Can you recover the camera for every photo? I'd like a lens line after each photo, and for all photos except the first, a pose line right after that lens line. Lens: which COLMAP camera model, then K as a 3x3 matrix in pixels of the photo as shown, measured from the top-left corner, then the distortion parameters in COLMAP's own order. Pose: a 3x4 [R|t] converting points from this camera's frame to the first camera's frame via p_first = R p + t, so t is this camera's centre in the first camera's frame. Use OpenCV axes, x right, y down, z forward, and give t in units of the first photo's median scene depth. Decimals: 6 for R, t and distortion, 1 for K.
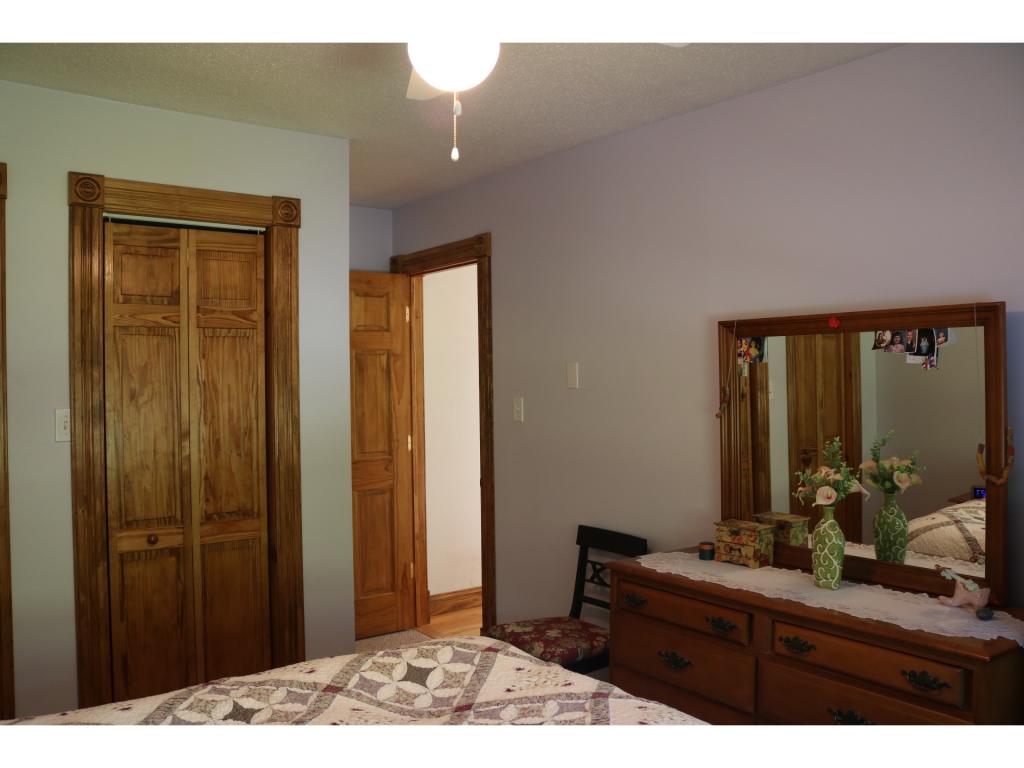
lens RADIAL K [[841.4, 0, 512.6], [0, 841.4, 381.5], [0, 0, 1]] dist [-0.158913, 0.120186]
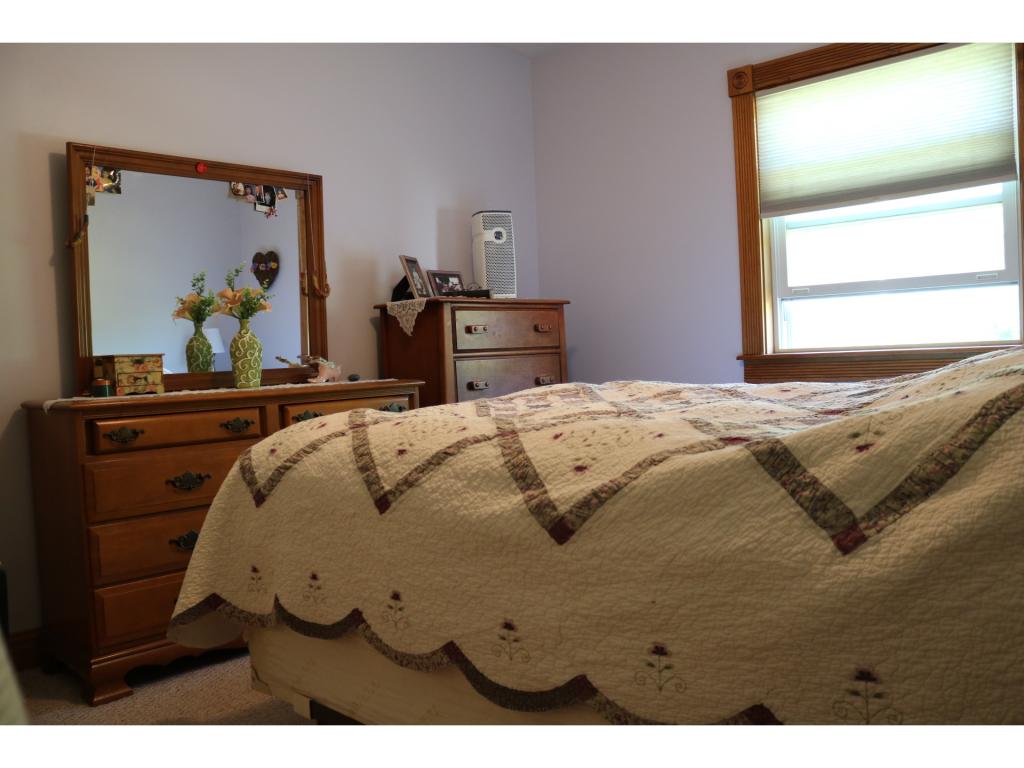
lens RADIAL K [[841.4, 0, 513.2], [0, 841.4, 380.0], [0, 0, 1]] dist [-0.158913, 0.120186]
pose [[-0.190198, -0.015356, 0.981626, -0.860175], [0.045318, 0.998675, 0.024404, 0.227682], [-0.980699, 0.049127, -0.189250, 0.851937]]
